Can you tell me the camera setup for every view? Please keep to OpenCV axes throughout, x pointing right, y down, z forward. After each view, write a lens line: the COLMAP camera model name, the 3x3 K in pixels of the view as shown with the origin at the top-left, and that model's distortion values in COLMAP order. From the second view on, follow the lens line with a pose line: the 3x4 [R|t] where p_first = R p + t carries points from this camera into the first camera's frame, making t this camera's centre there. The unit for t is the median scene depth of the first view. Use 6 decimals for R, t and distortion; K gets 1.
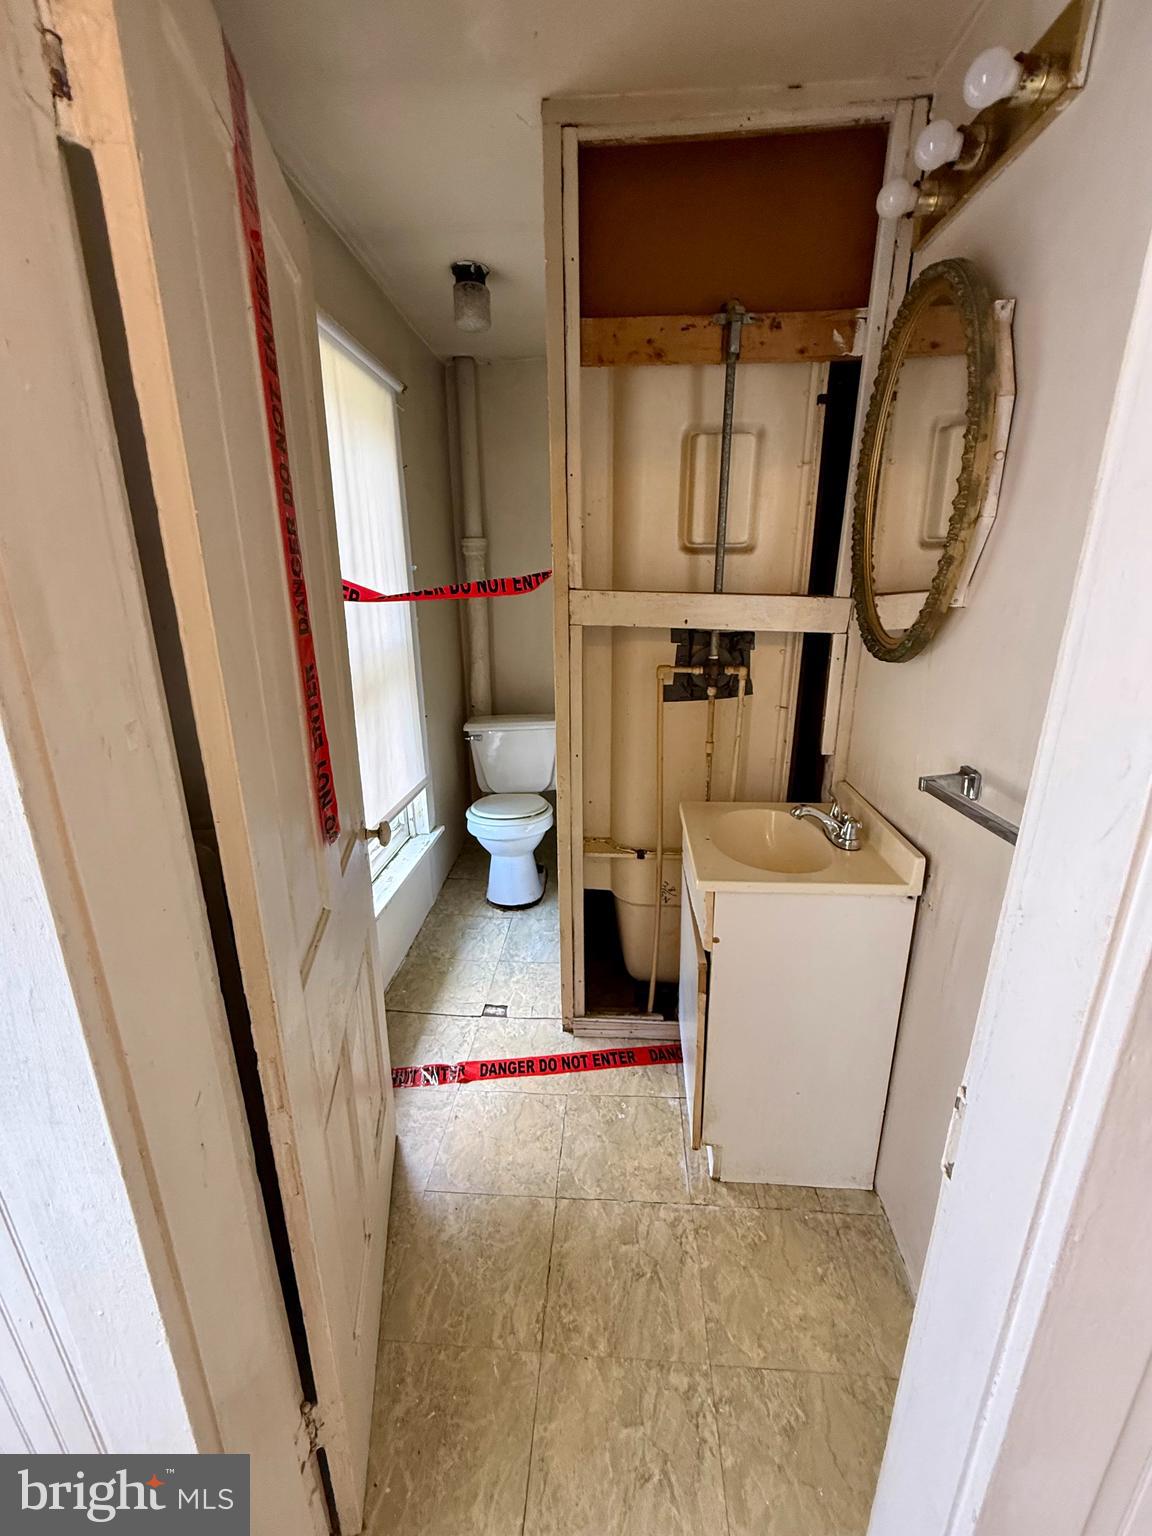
lens RADIAL K [[617.6, 0, 579.5], [0, 617.6, 760.1], [0, 0, 1]] dist [-0.003527, 0.000504]
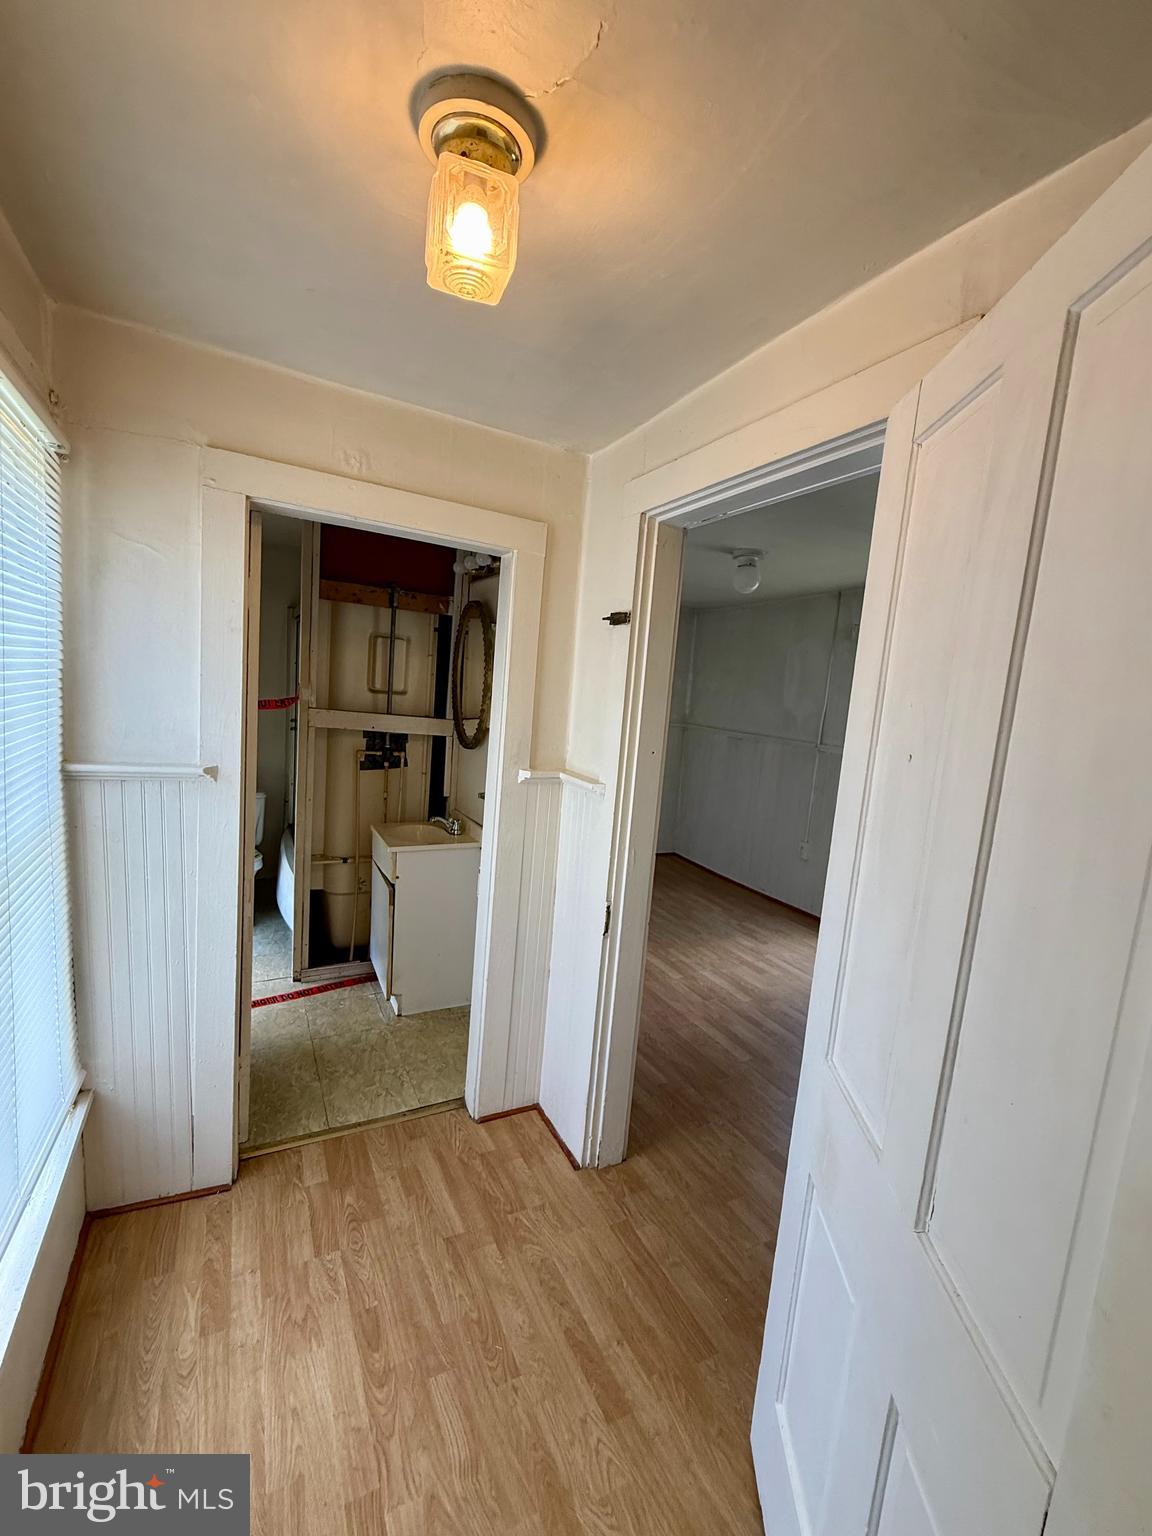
lens RADIAL K [[617.6, 0, 573.0], [0, 617.6, 767.8], [0, 0, 1]] dist [-0.003527, 0.000504]
pose [[0.848237, 0.010684, 0.529509, -0.310396], [0.071504, 0.988332, -0.134486, 0.199732], [-0.524768, 0.151938, 0.837576, -0.904862]]
